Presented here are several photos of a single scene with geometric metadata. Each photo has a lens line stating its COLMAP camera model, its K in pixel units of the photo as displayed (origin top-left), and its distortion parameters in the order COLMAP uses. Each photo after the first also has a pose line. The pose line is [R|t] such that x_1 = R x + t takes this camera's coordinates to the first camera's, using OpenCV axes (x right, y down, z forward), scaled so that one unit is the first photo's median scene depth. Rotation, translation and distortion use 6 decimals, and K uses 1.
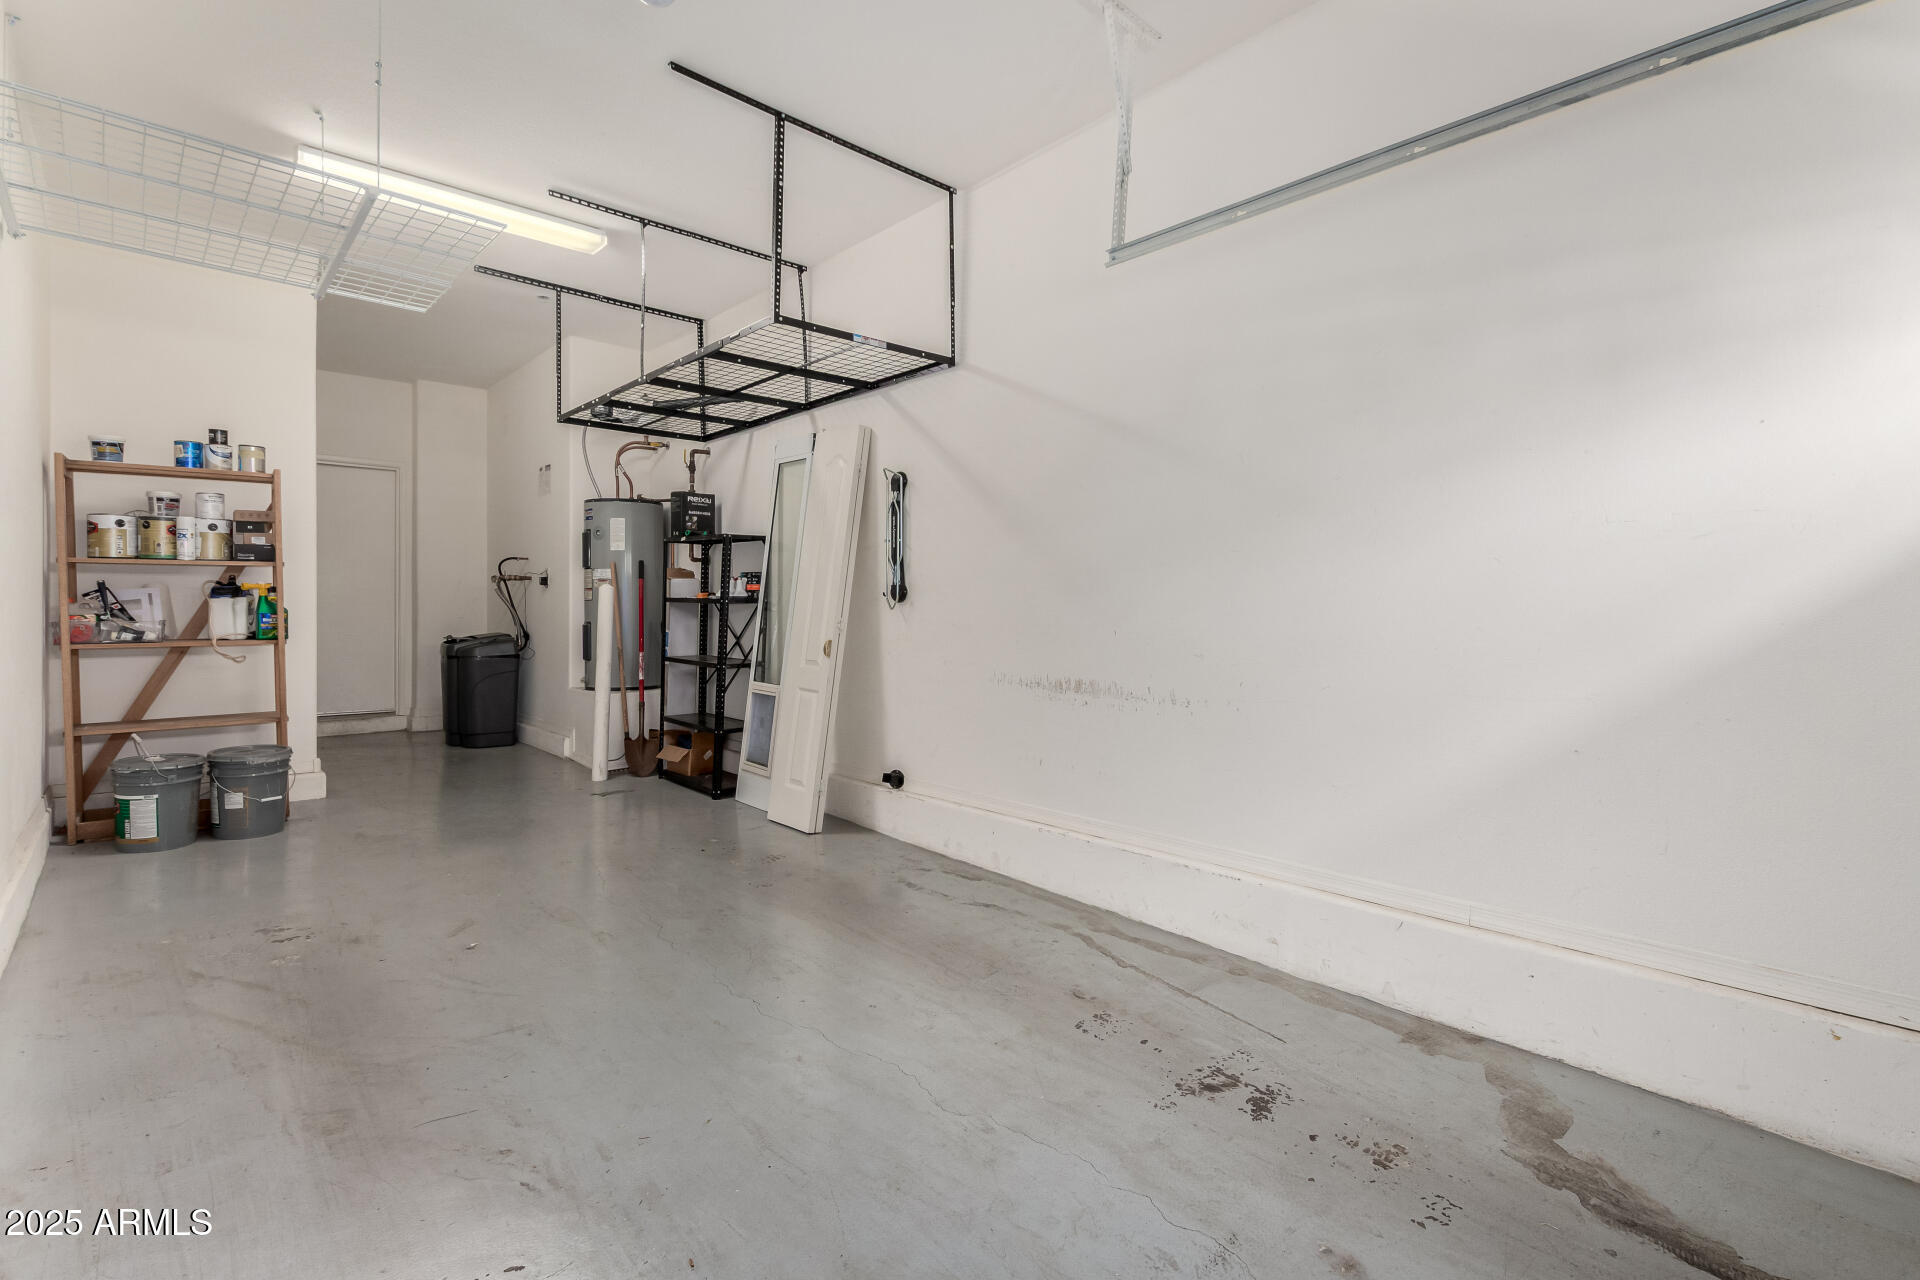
lens RADIAL K [[872.0, 0, 953.4], [0, 872.0, 634.6], [0, 0, 1]] dist [0.004130, 0.000041]
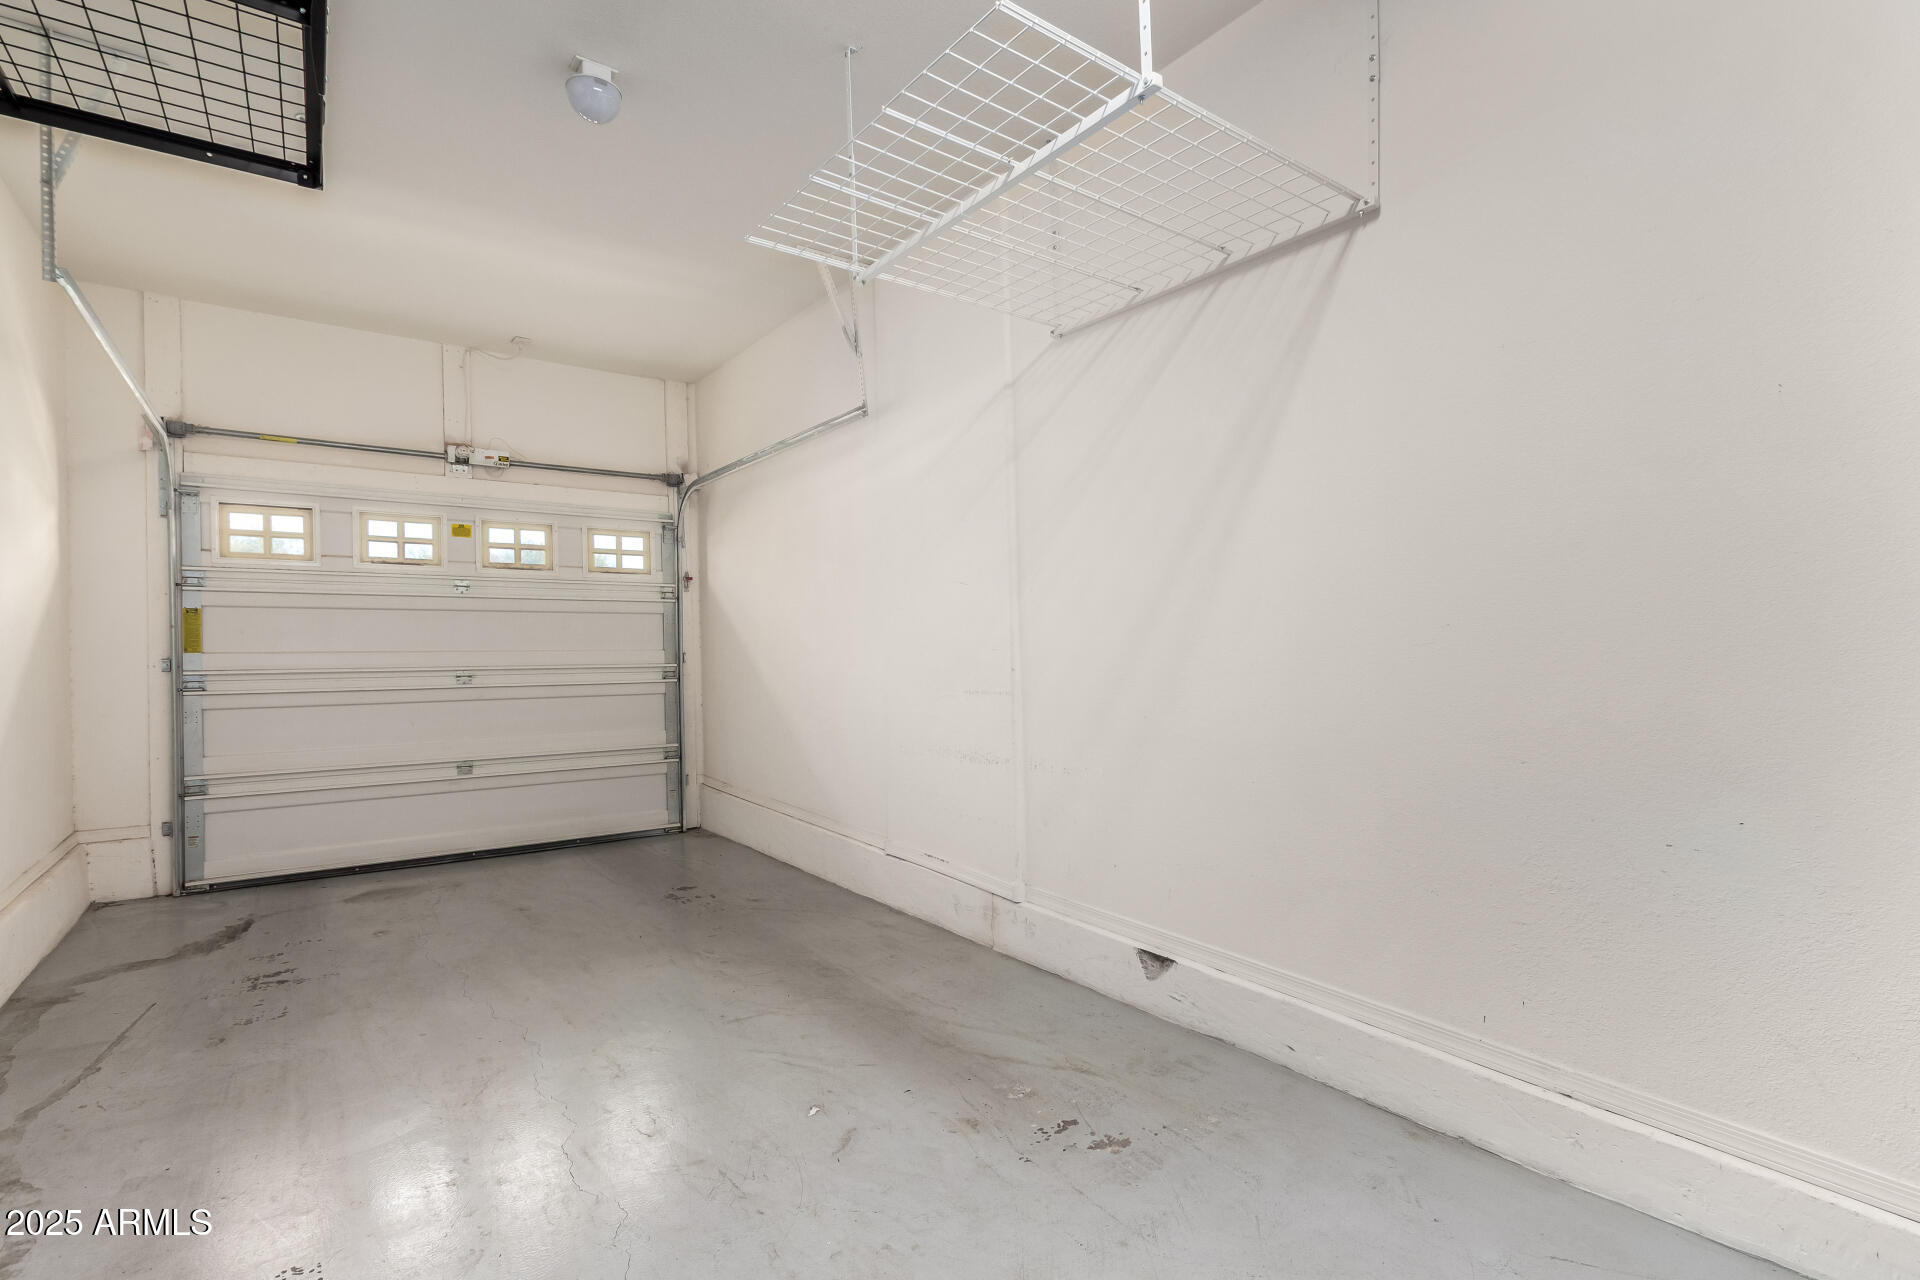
lens RADIAL K [[872.0, 0, 953.4], [0, 872.0, 634.6], [0, 0, 1]] dist [0.004130, 0.000041]
pose [[-0.993569, 0.002970, 0.113187, -0.935320], [0.005005, 0.999831, 0.017696, -0.091573], [-0.113115, 0.018149, -0.993416, 2.141764]]
